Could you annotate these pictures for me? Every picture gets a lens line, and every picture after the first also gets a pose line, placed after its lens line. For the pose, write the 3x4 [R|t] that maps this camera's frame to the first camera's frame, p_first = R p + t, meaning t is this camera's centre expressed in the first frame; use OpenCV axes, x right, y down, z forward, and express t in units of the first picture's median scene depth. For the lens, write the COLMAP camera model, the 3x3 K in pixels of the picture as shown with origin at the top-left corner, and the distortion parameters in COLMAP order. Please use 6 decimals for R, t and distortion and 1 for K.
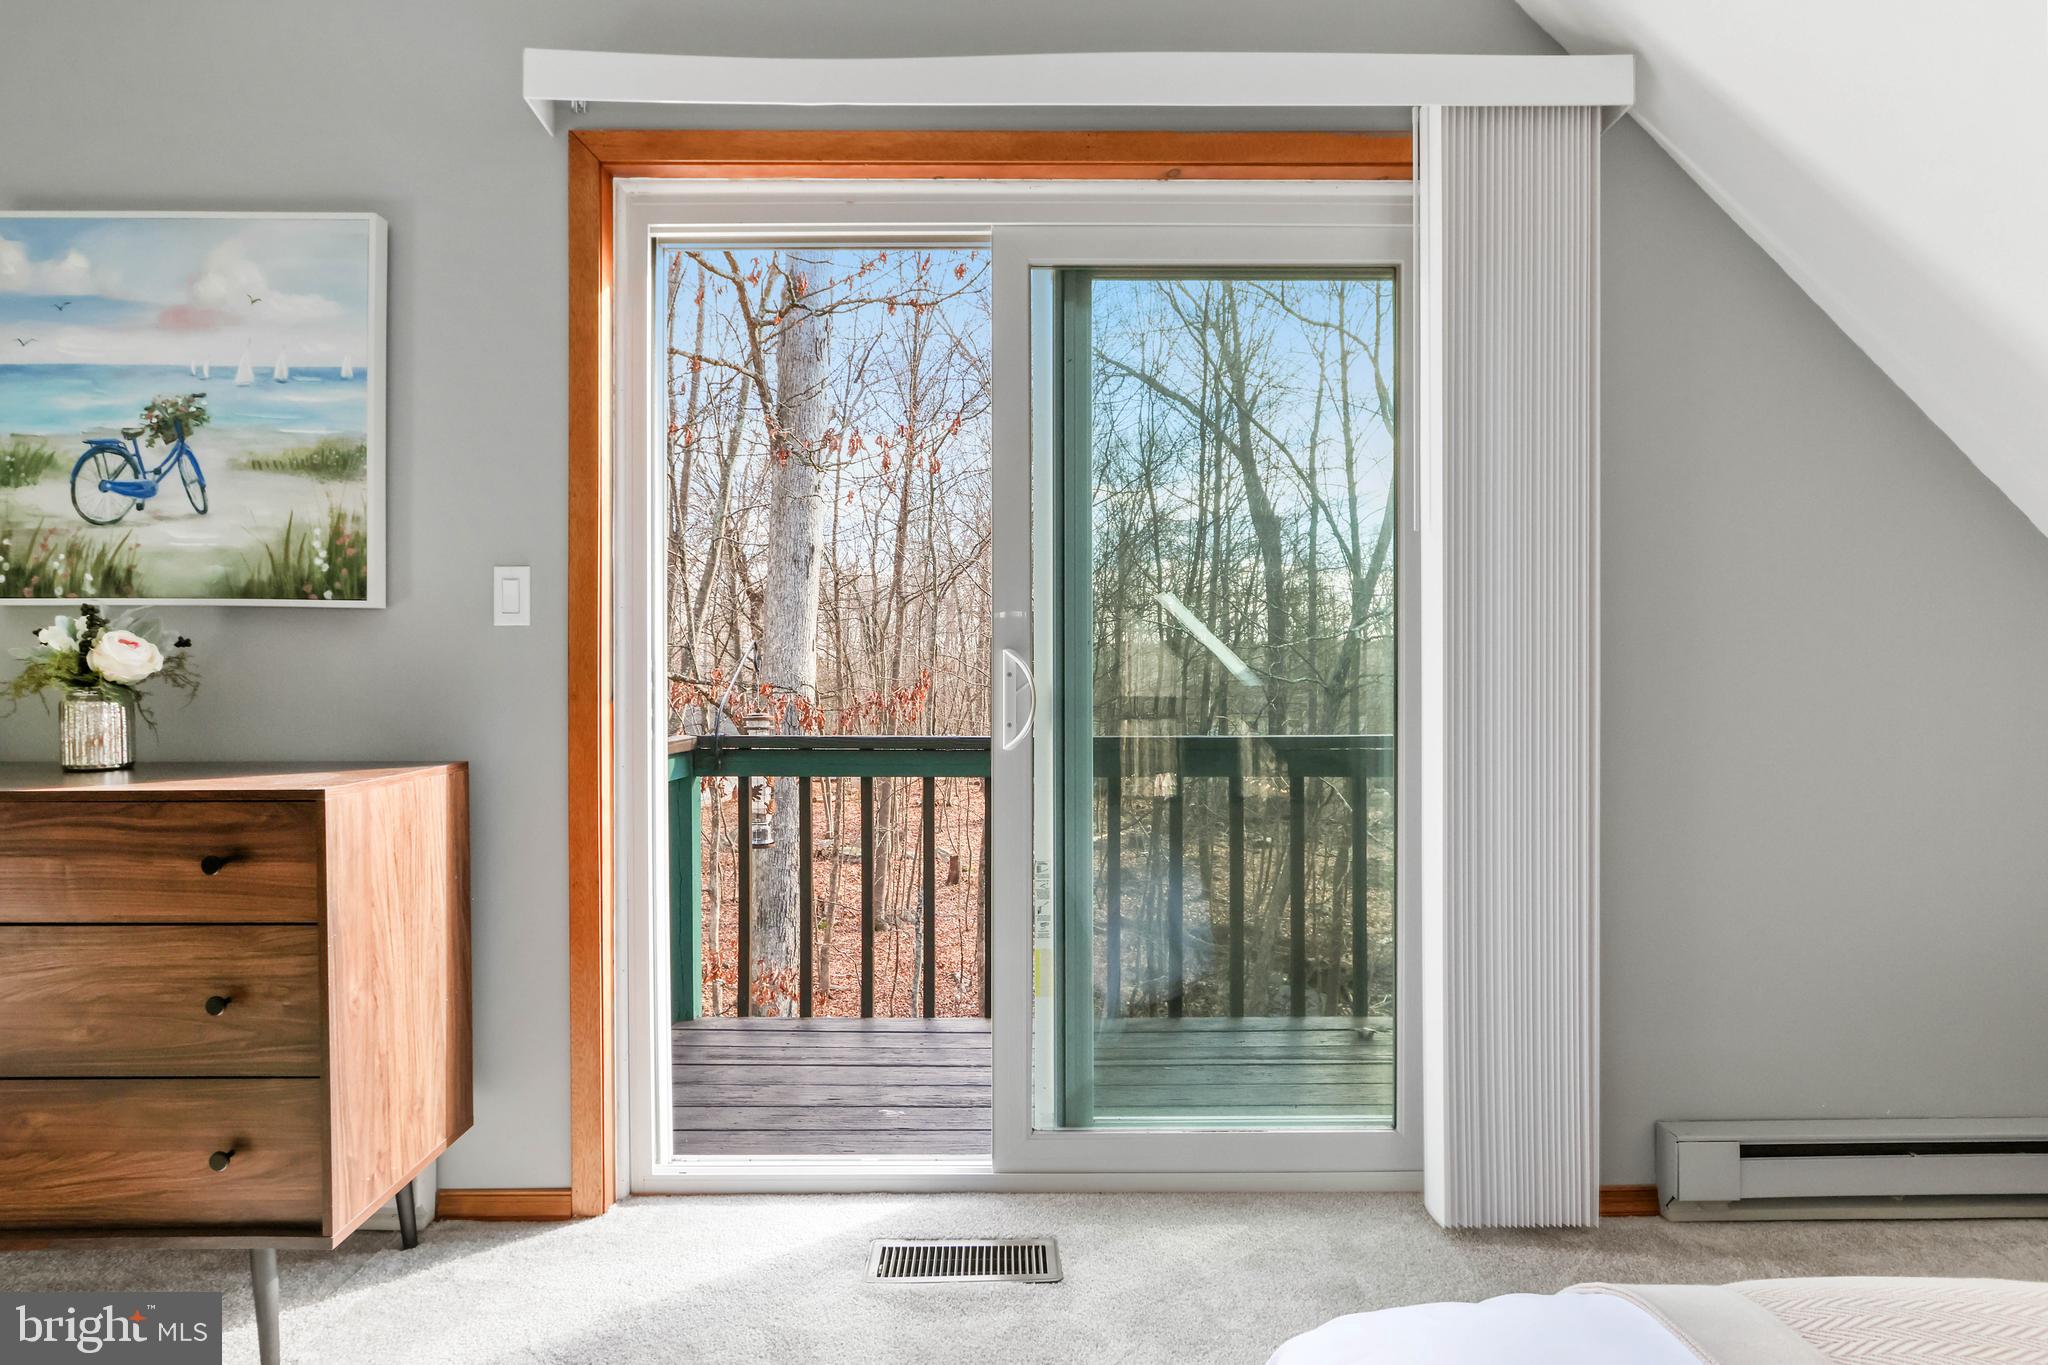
lens RADIAL K [[1067.6, 0, 1013.8], [0, 1067.6, 672.1], [0, 0, 1]] dist [-0.003769, -0.000584]
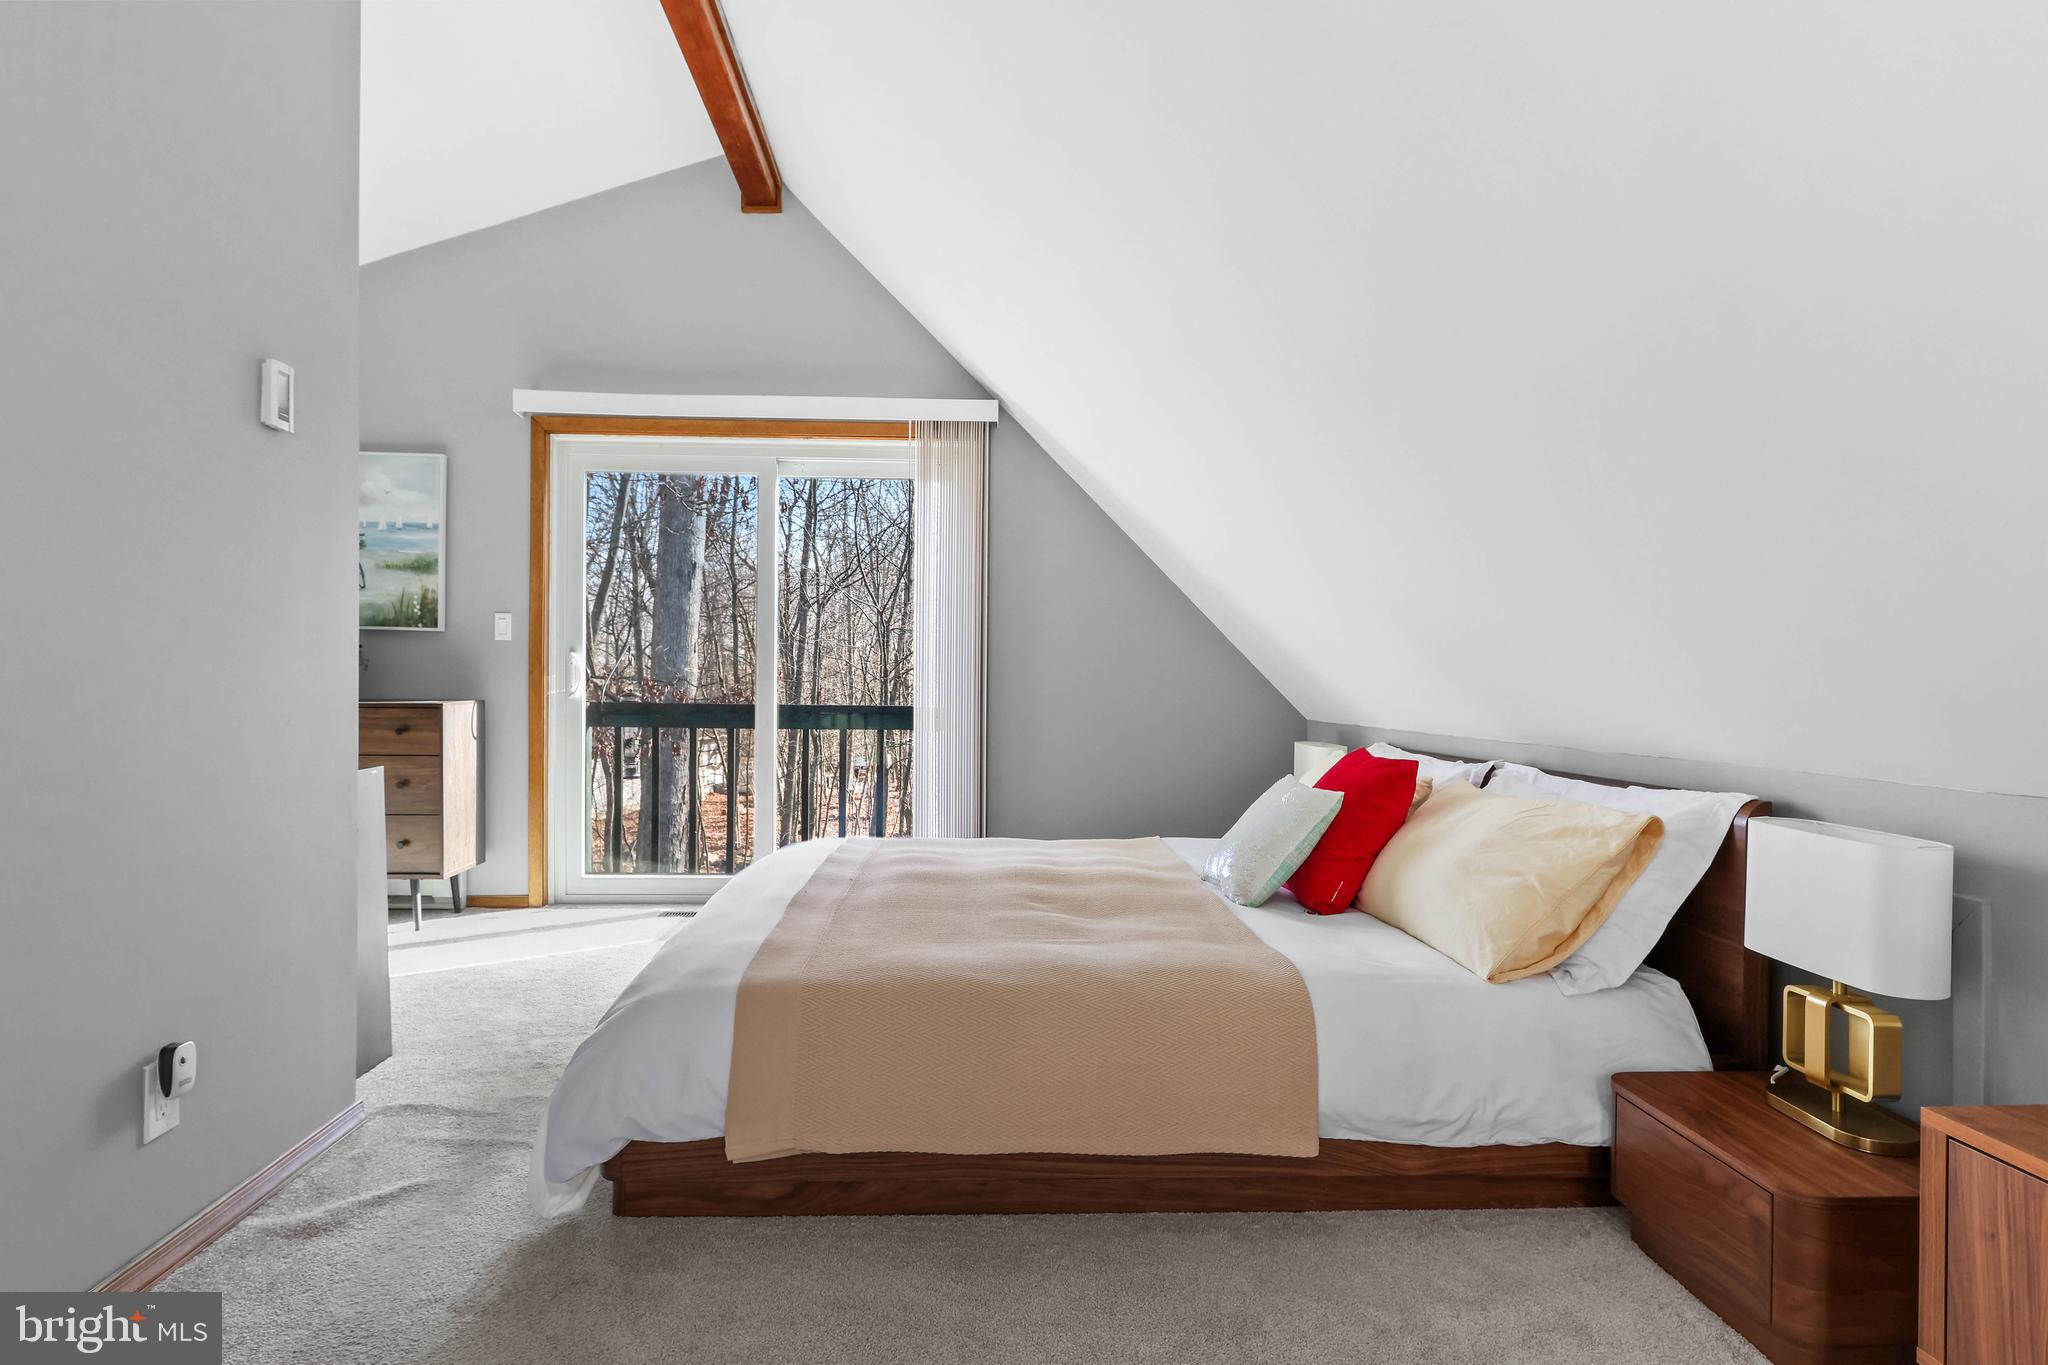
lens RADIAL K [[1229.3, 0, 1021.0], [0, 1229.3, 701.8], [0, 0, 1]] dist [-0.004904, 0.000671]
pose [[0.998984, 0.011411, 0.043602, 0.505315], [-0.012123, 0.999797, 0.016095, 0.031397], [-0.043409, -0.016608, 0.998919, -1.632521]]
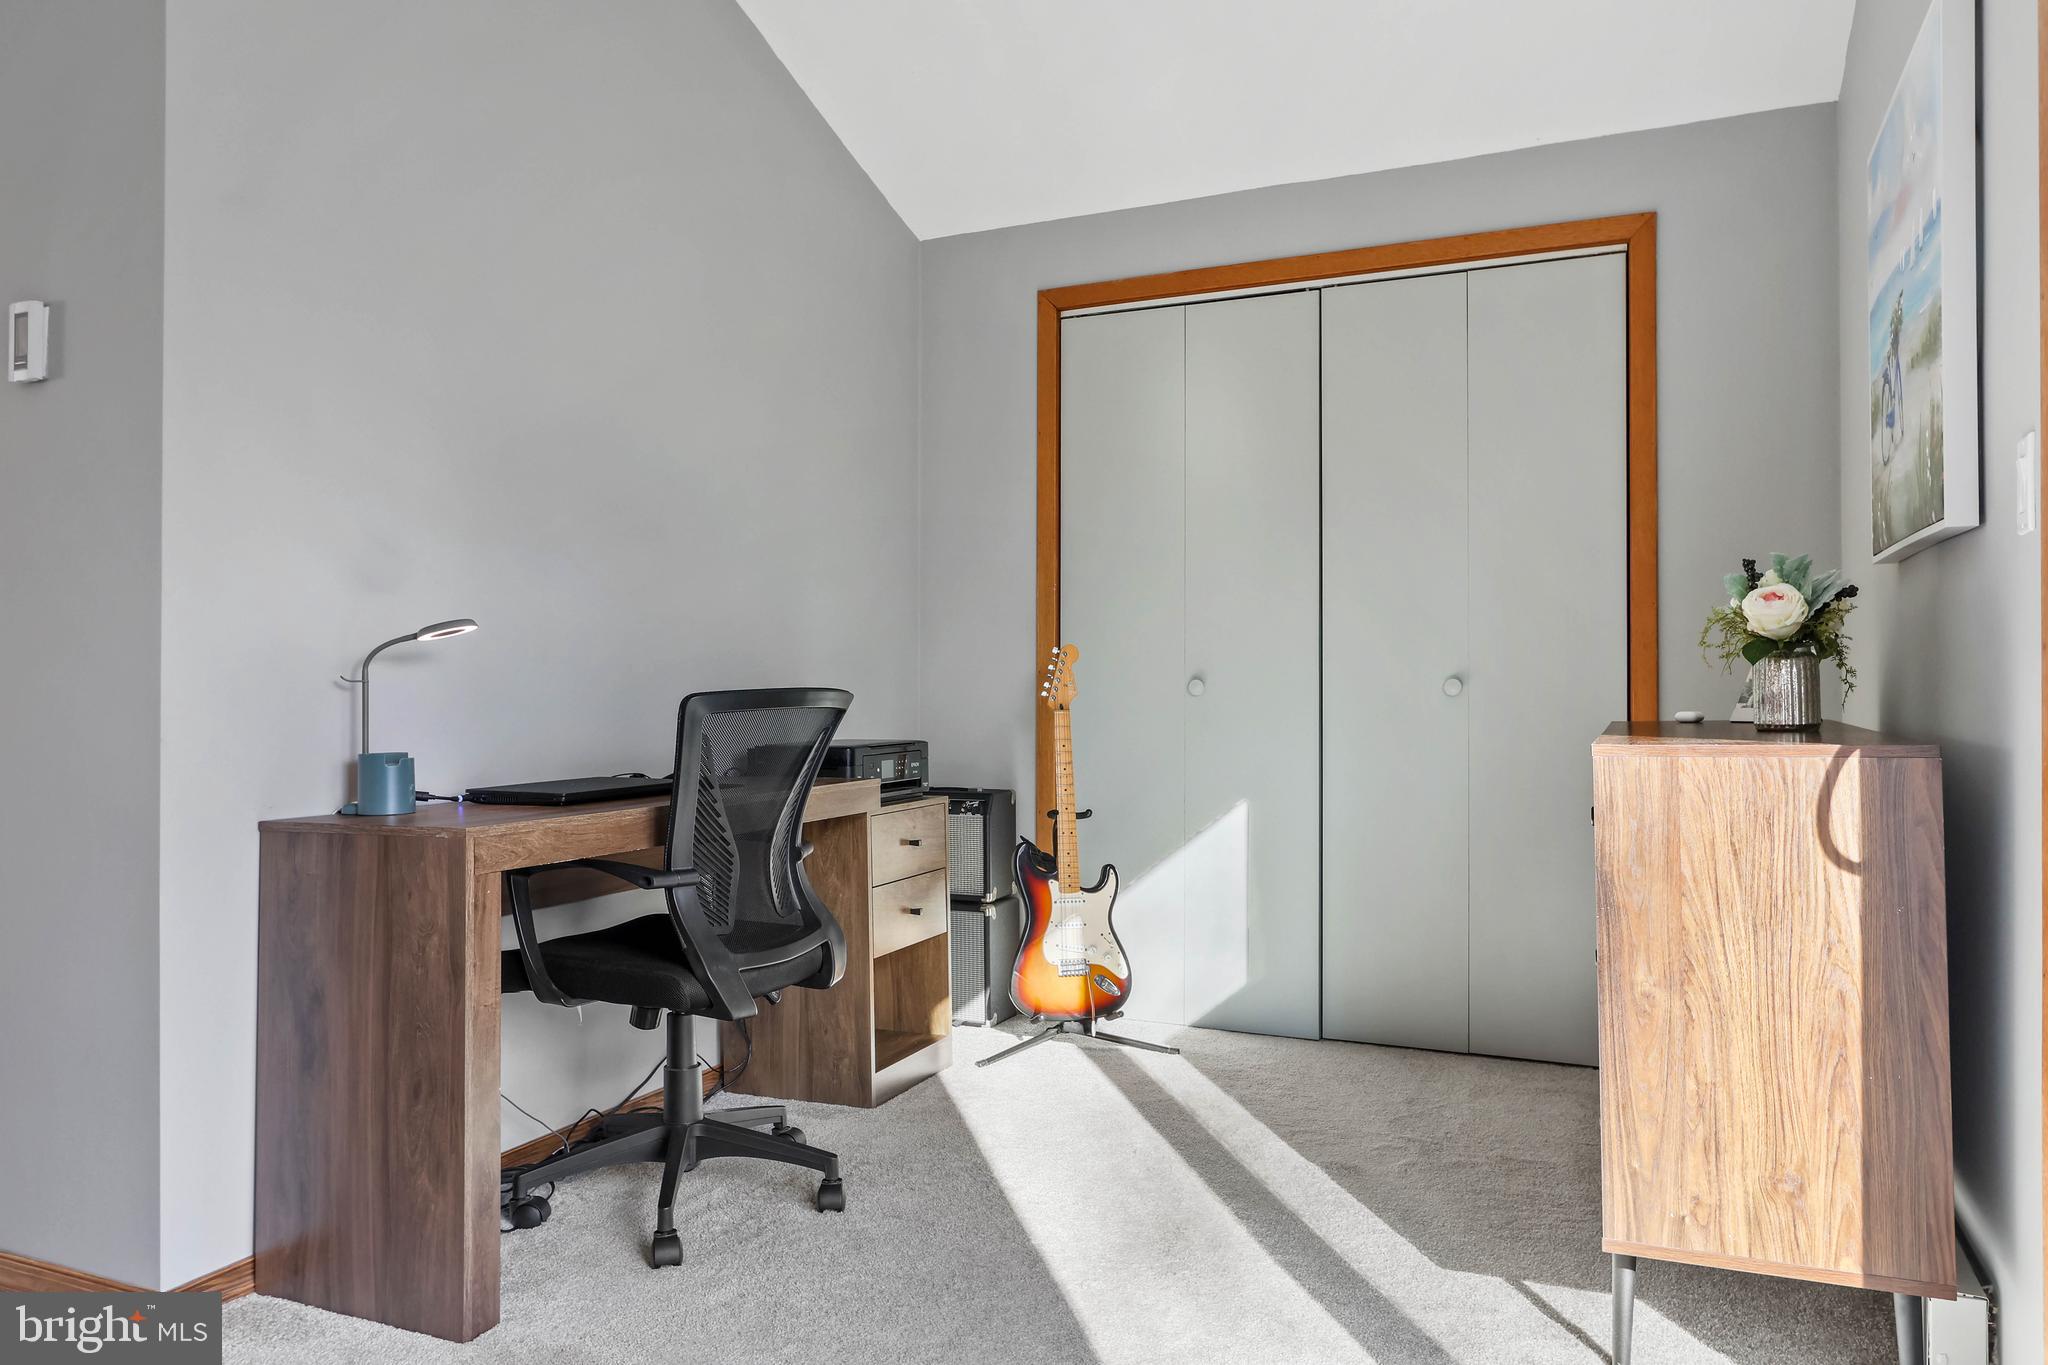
lens RADIAL K [[1370.4, 0, 1016.9], [0, 1370.4, 676.3], [0, 0, 1]] dist [-0.002786, 0.001628]
pose [[-0.439745, -0.004610, -0.898111, 0.496020], [-0.003889, 0.999987, -0.003229, 0.044006], [0.898114, 0.002072, -0.439757, 0.833823]]
